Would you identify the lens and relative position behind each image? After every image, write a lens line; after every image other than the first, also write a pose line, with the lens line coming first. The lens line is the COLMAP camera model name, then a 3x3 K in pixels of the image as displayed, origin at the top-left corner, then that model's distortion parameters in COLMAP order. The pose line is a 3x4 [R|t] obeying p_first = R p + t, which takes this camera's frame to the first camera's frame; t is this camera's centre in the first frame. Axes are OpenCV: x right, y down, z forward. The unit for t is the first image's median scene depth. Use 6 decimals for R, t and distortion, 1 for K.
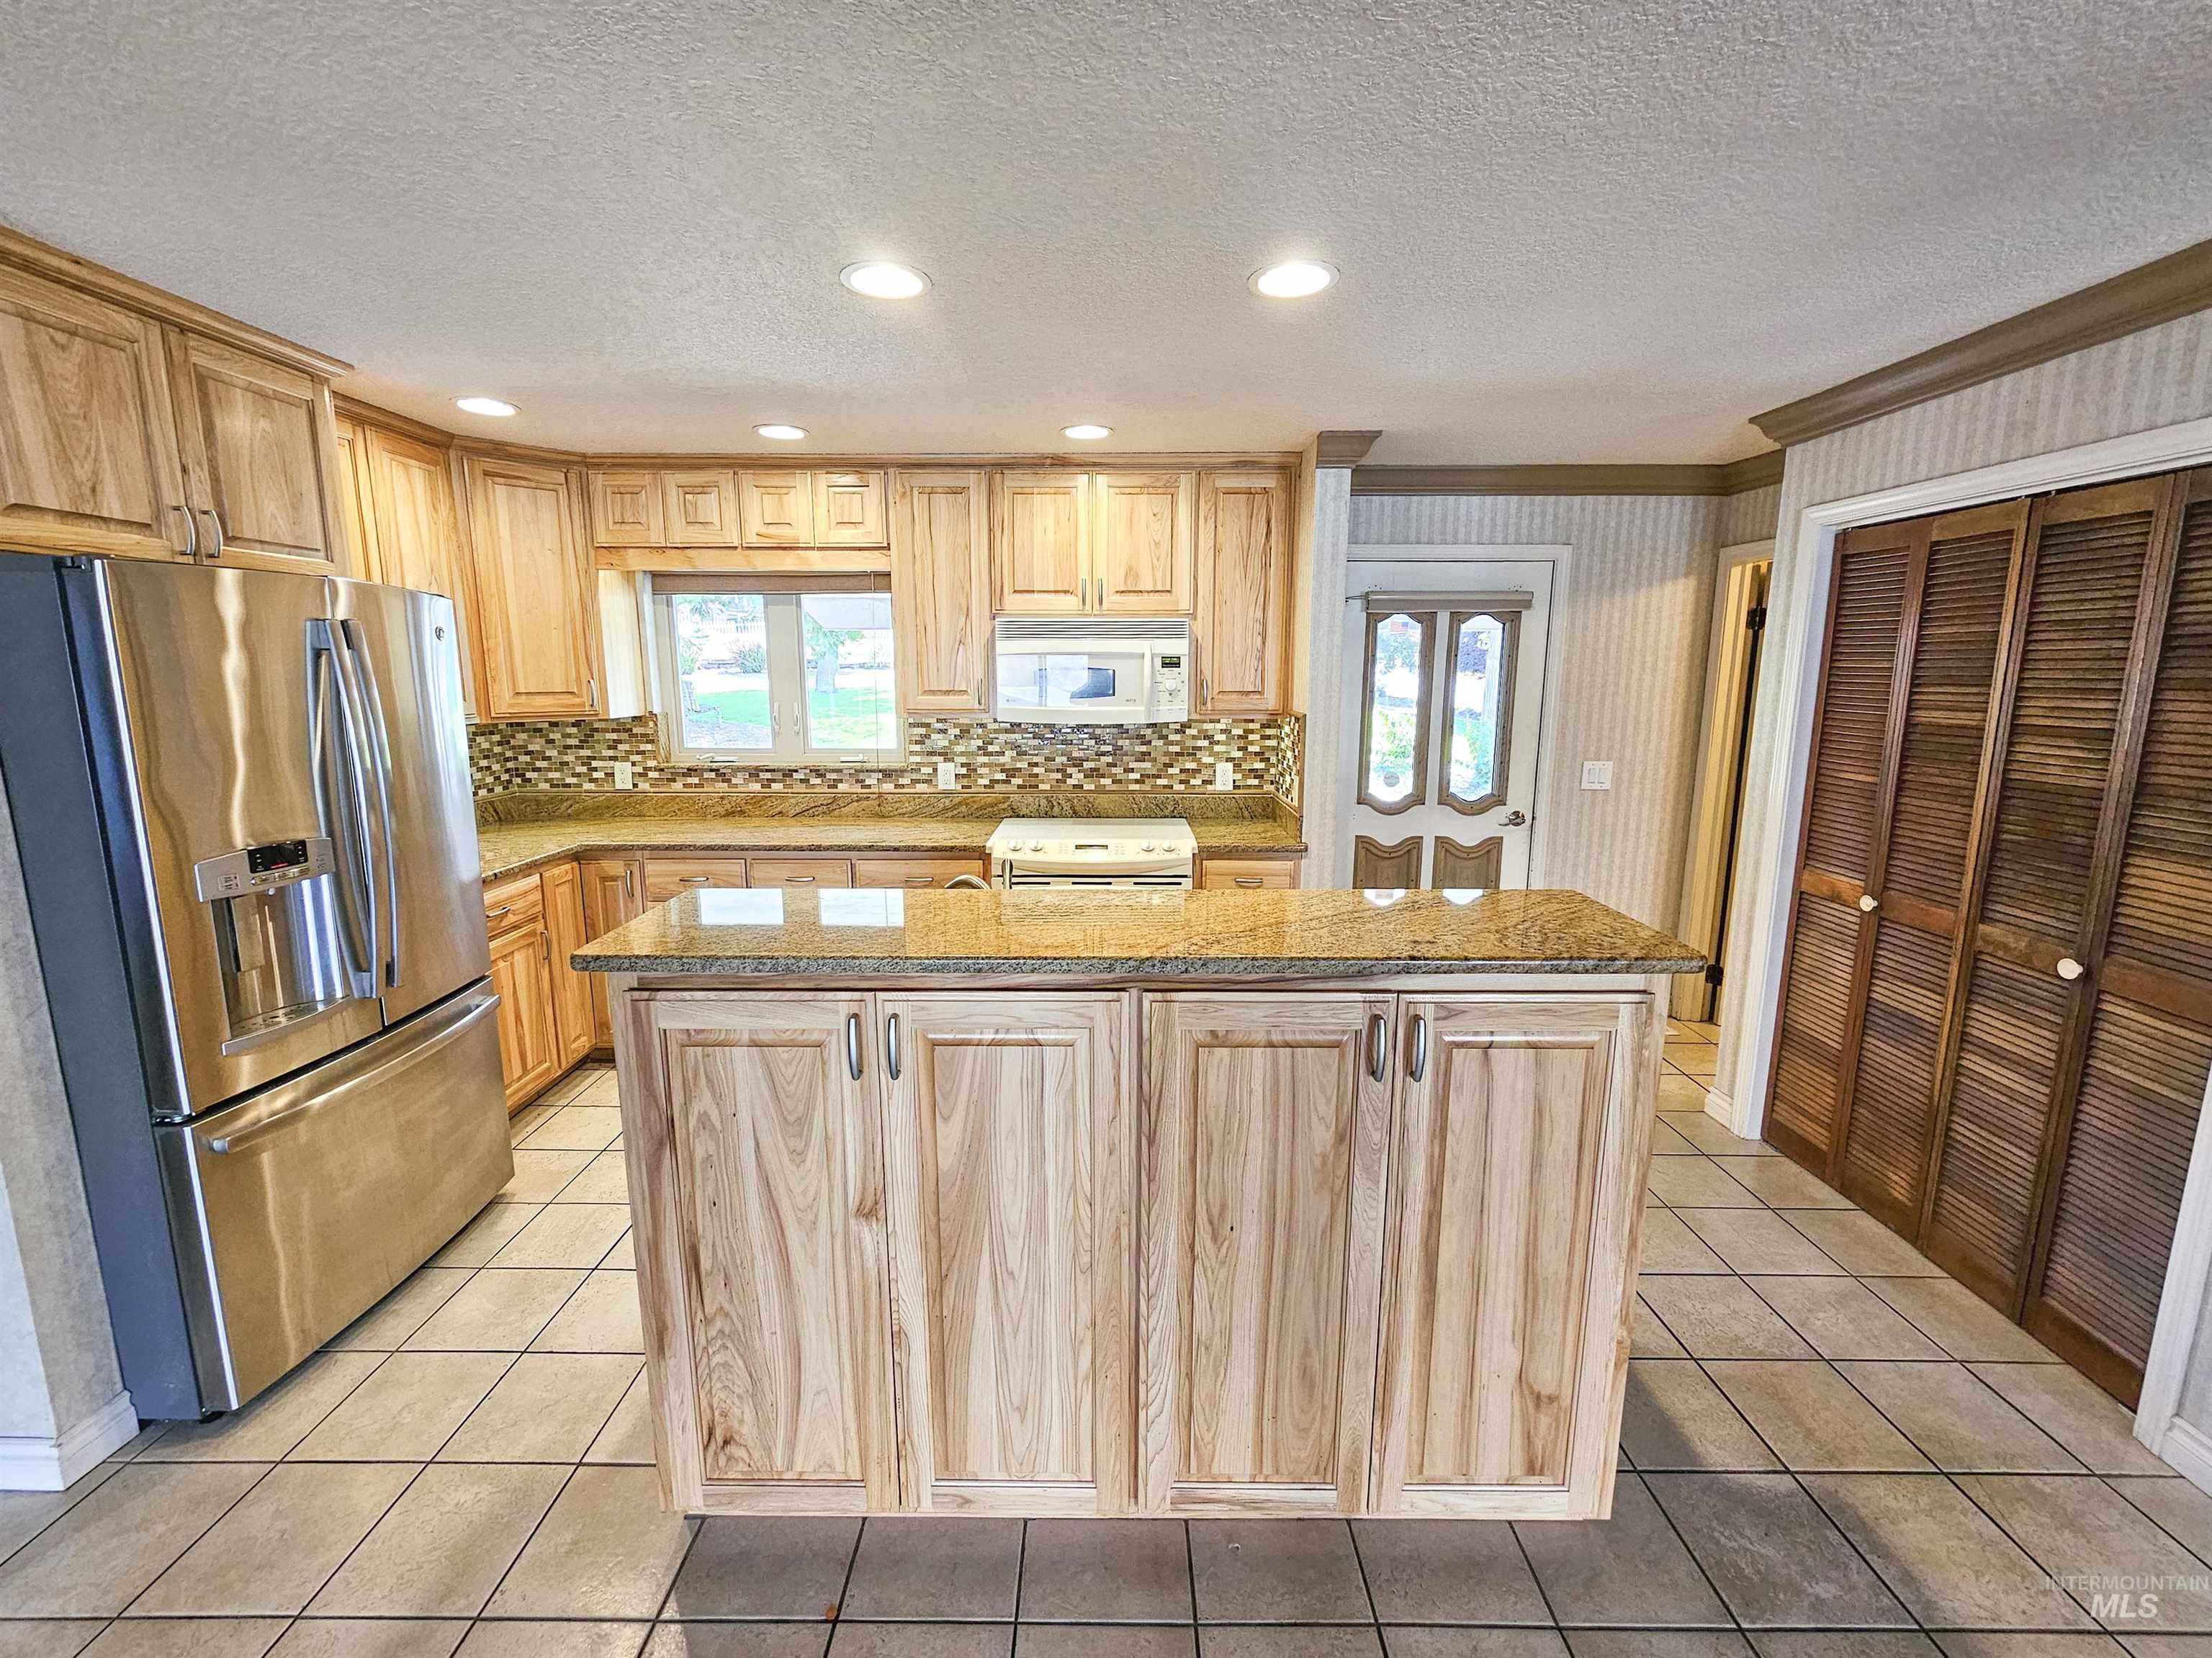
lens RADIAL K [[909.2, 0, 1096.5], [0, 909.2, 837.3], [0, 0, 1]] dist [0.000202, -0.001415]
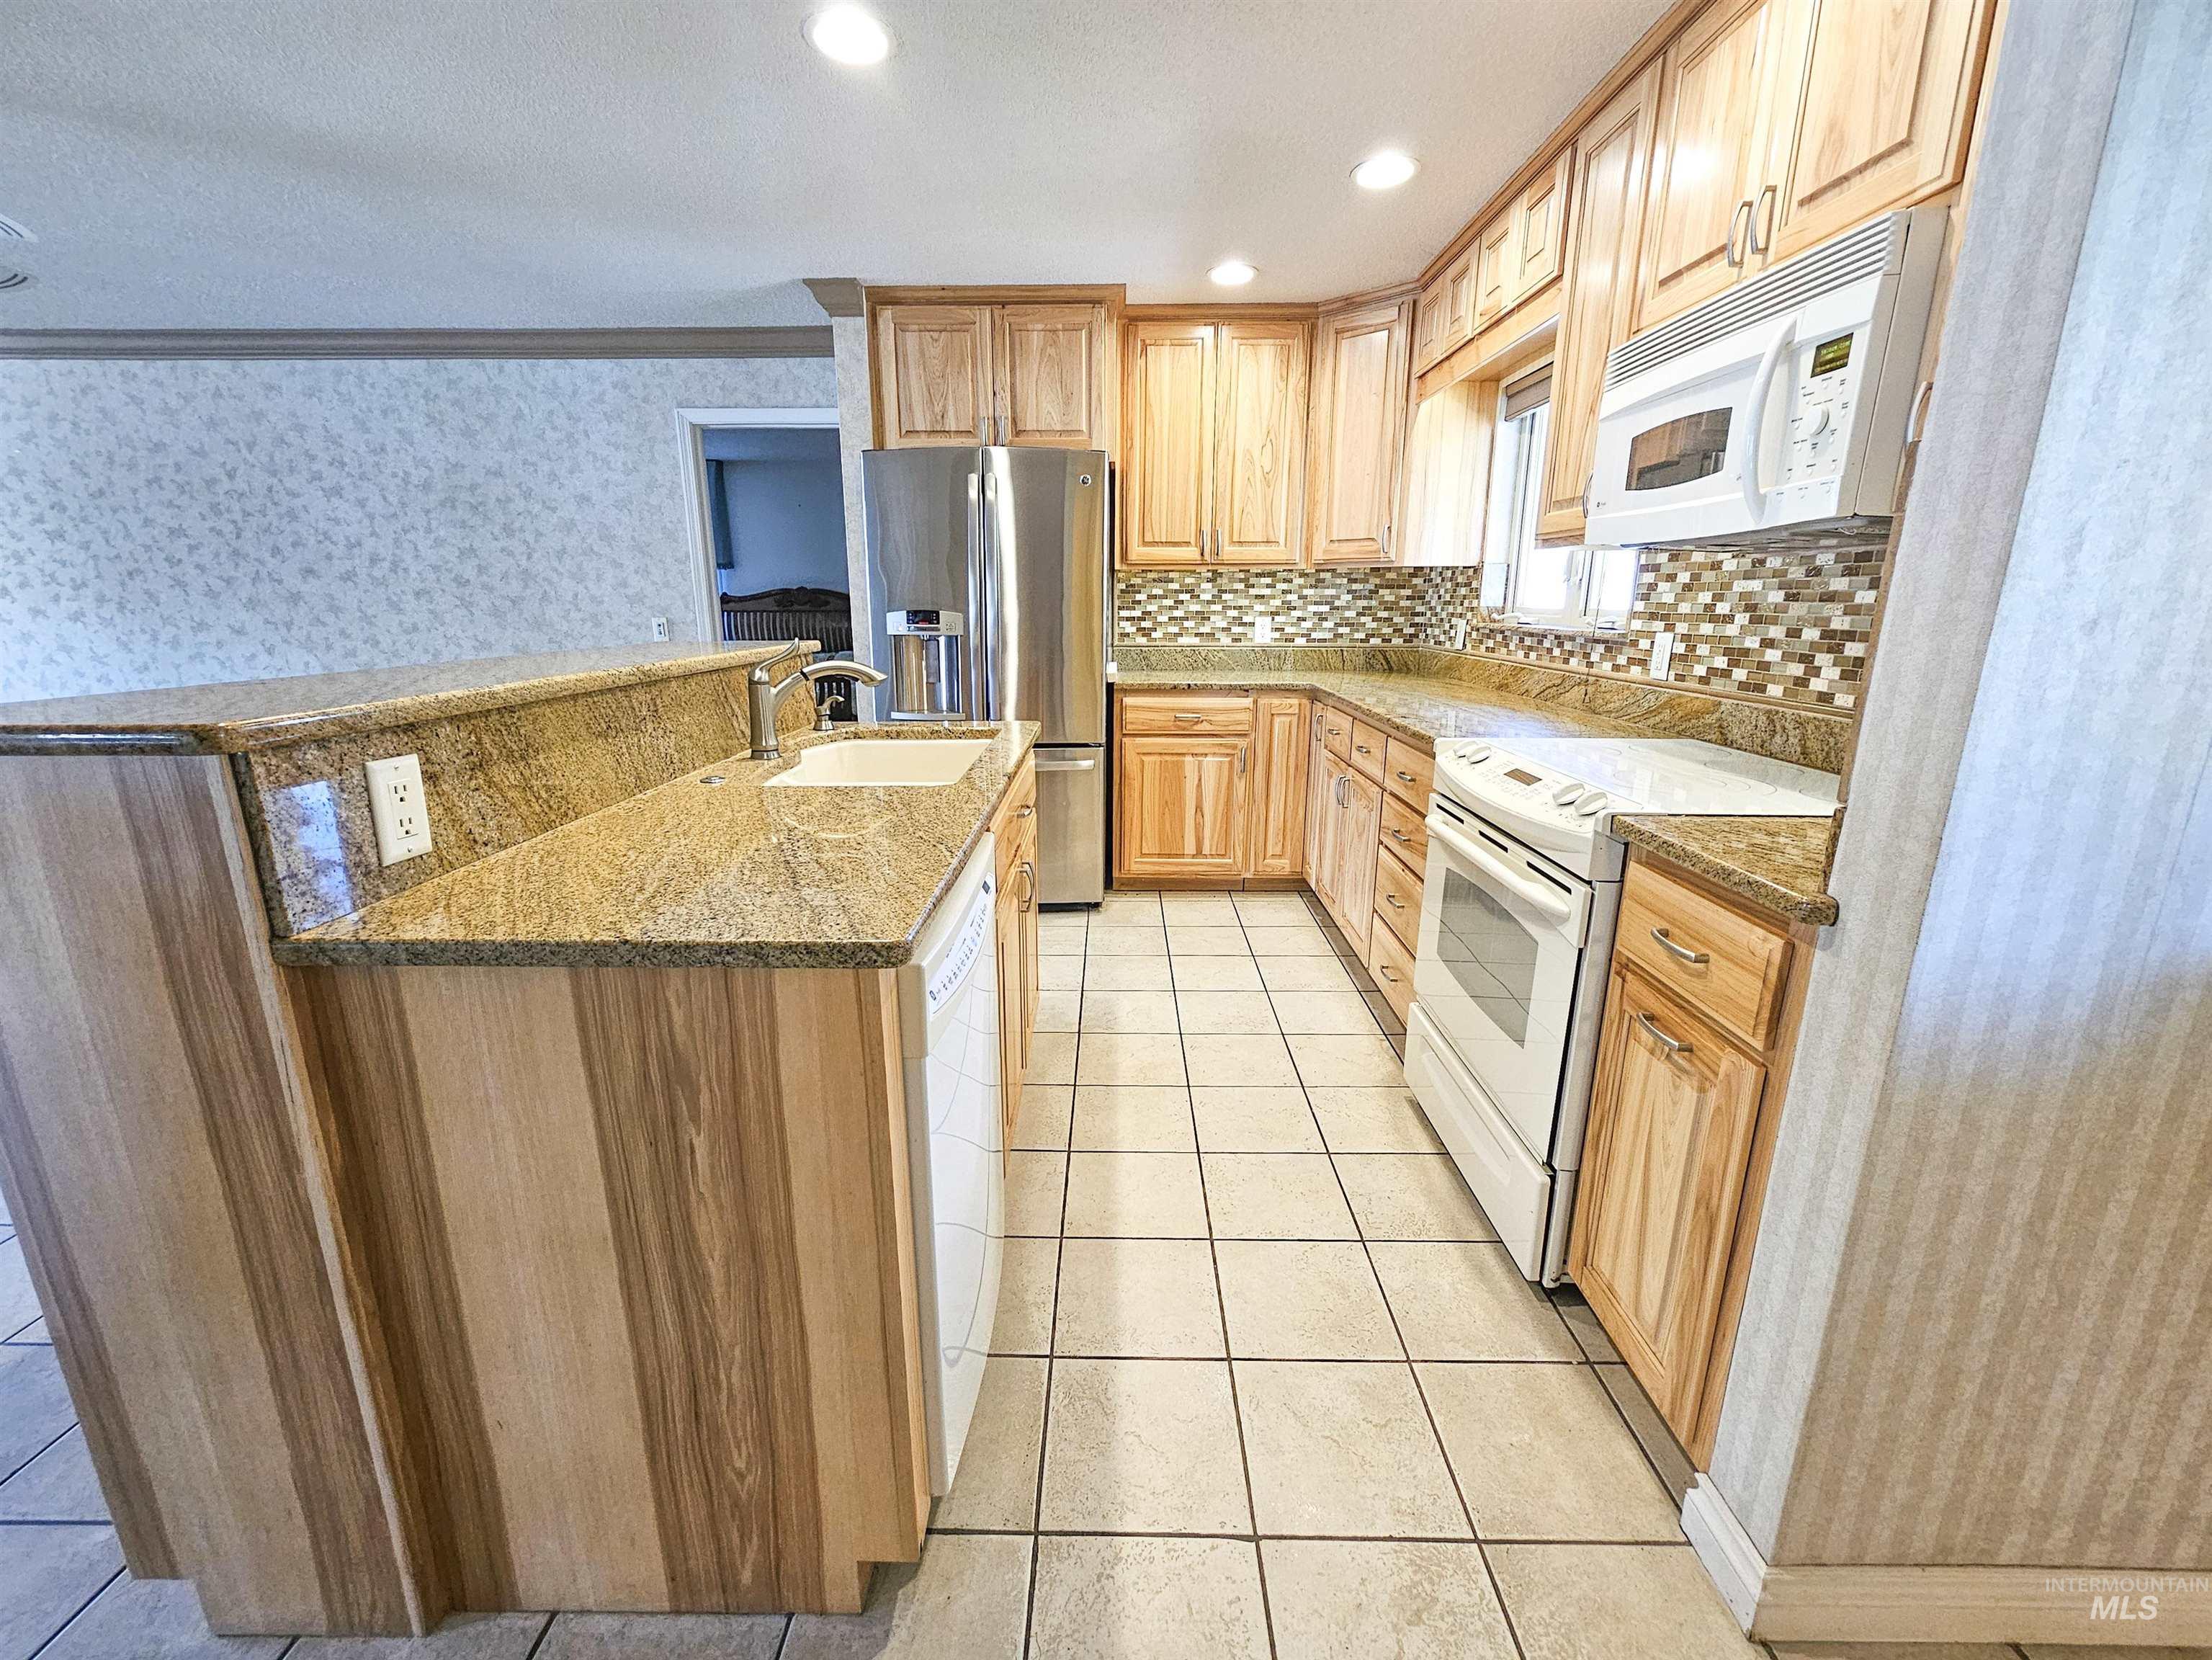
lens RADIAL K [[909.4, 0, 1100.9], [0, 909.4, 839.1], [0, 0, 1]] dist [0.000202, -0.001415]
pose [[-0.003541, 0.256284, -0.966595, 0.443391], [-0.181156, 0.950444, 0.252665, -0.037727], [0.983448, 0.175999, 0.043062, 0.642052]]
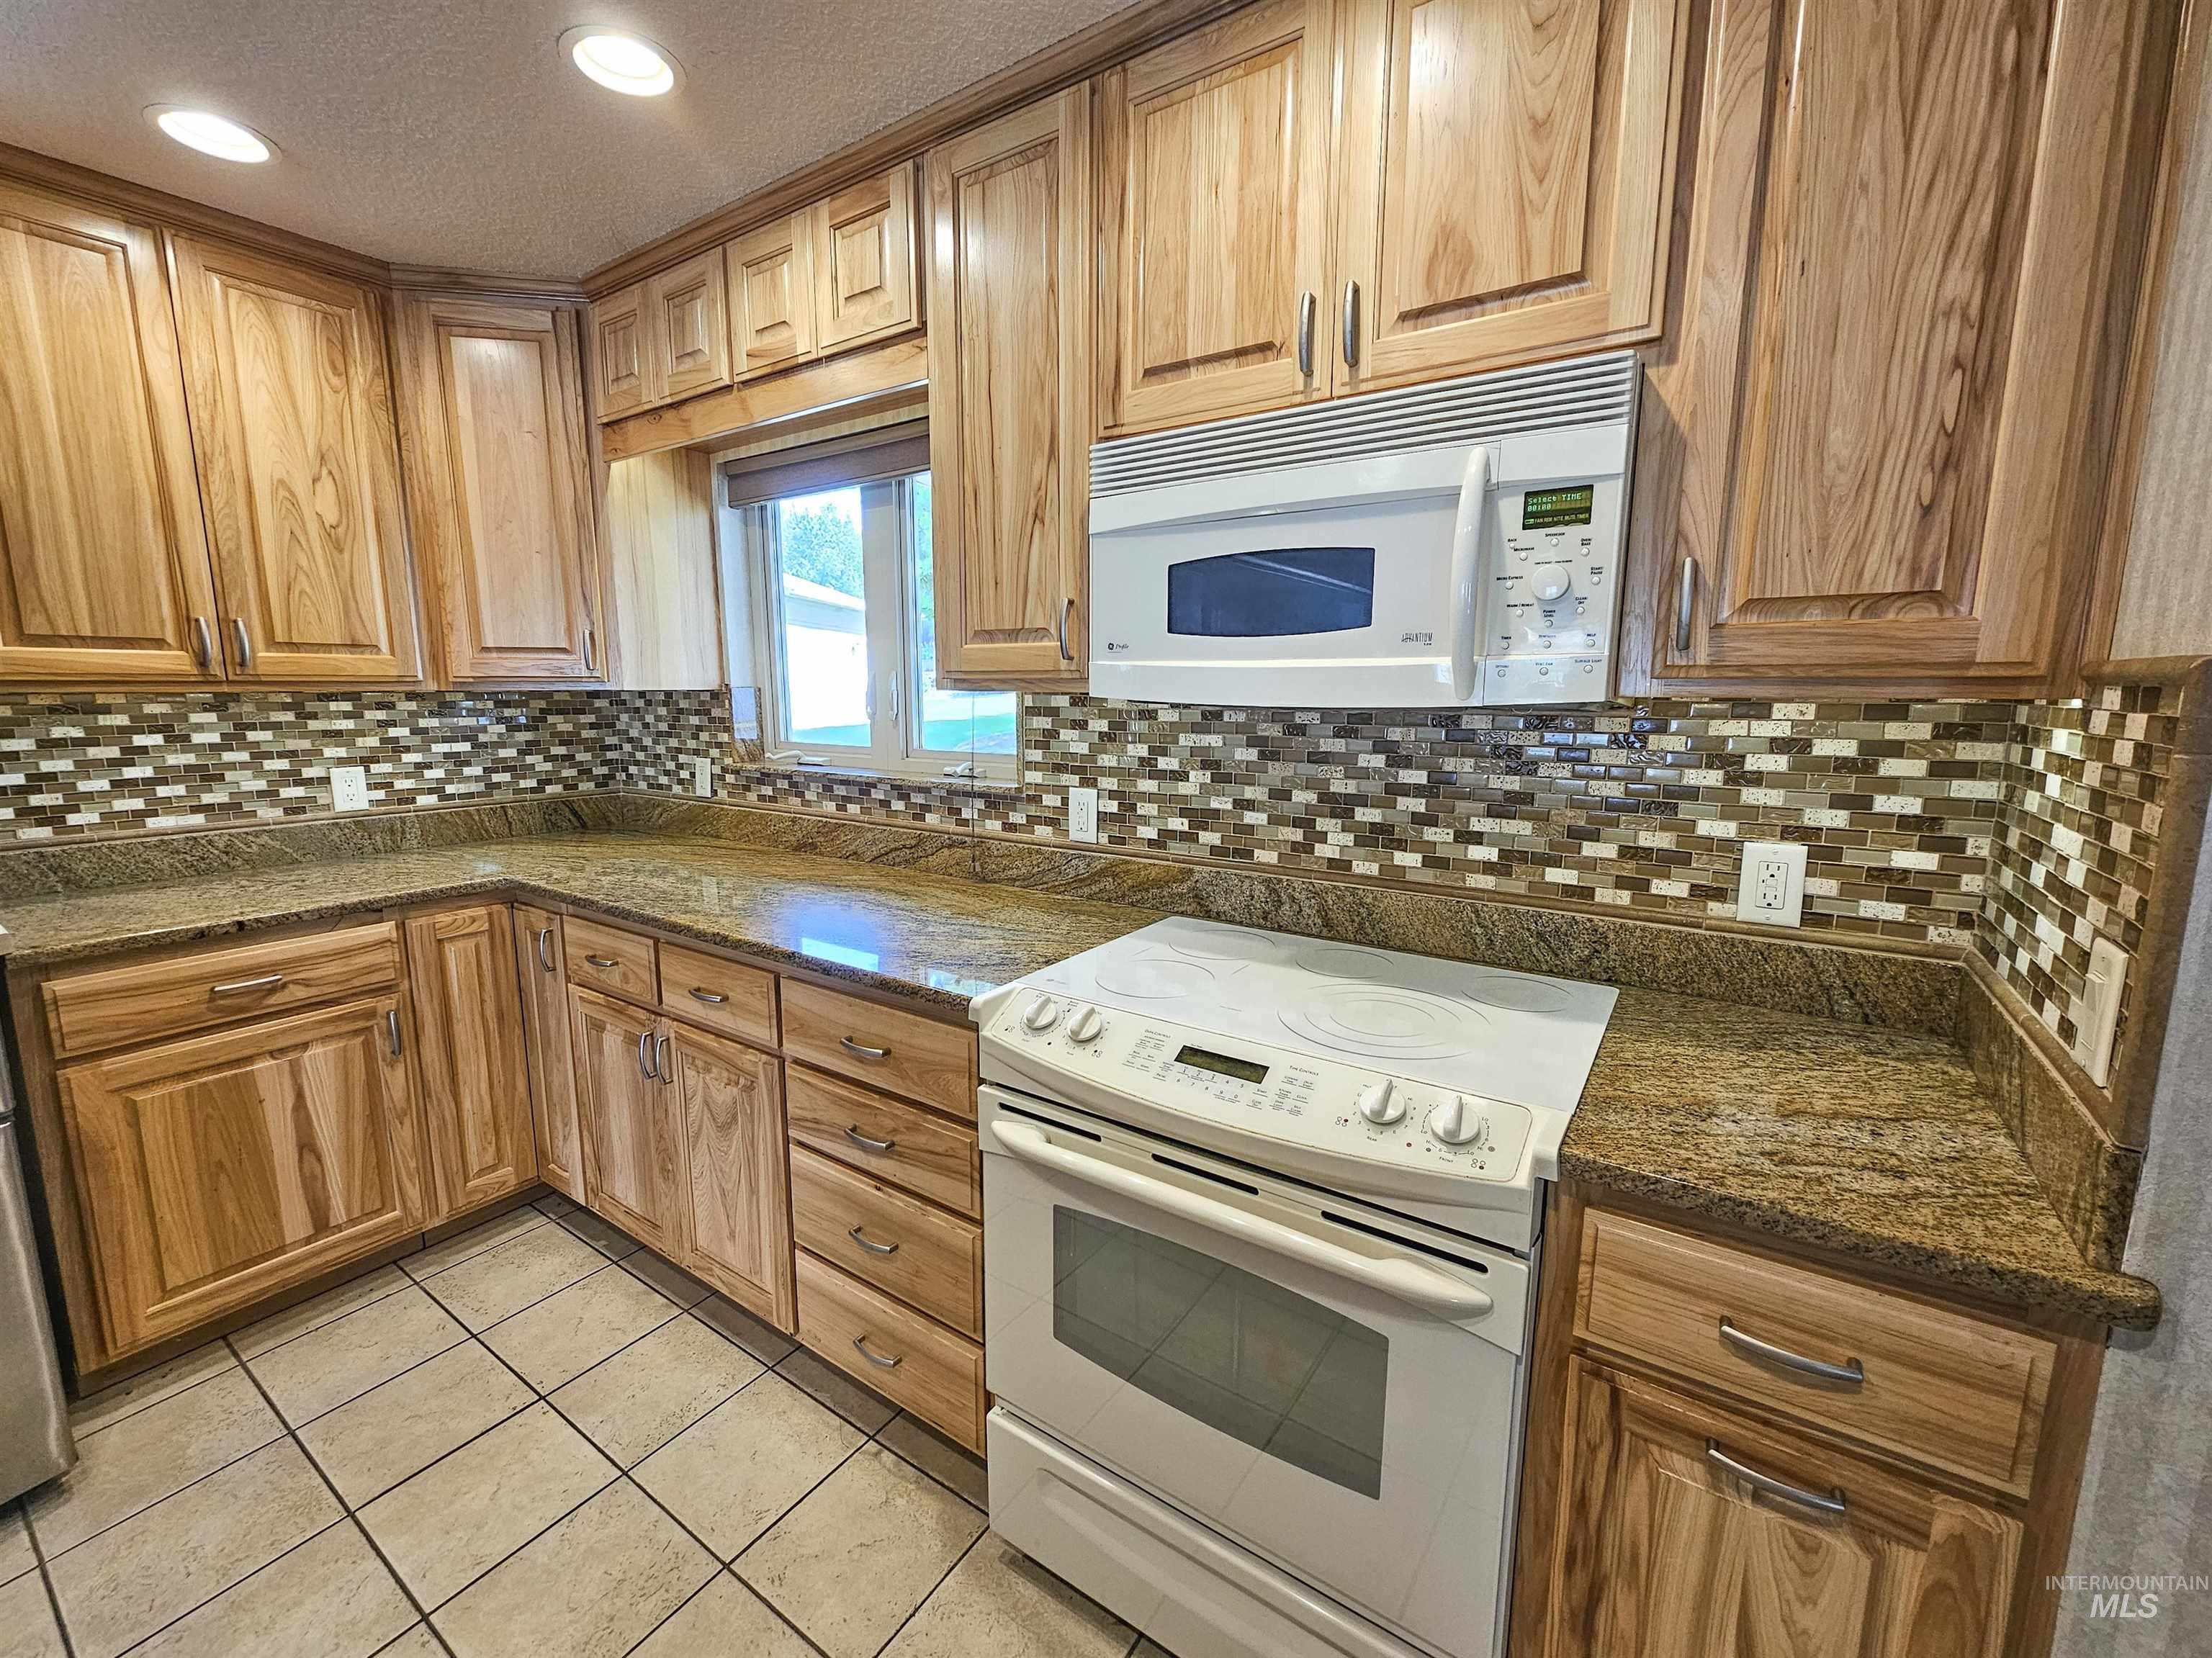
lens RADIAL K [[909.2, 0, 1096.1], [0, 909.2, 832.5], [0, 0, 1]] dist [0.000202, -0.001415]
pose [[0.831559, 0.089298, -0.548212, 0.116089], [-0.101779, 0.994778, 0.007655, -0.062697], [0.546032, 0.049431, 0.836304, 0.592445]]
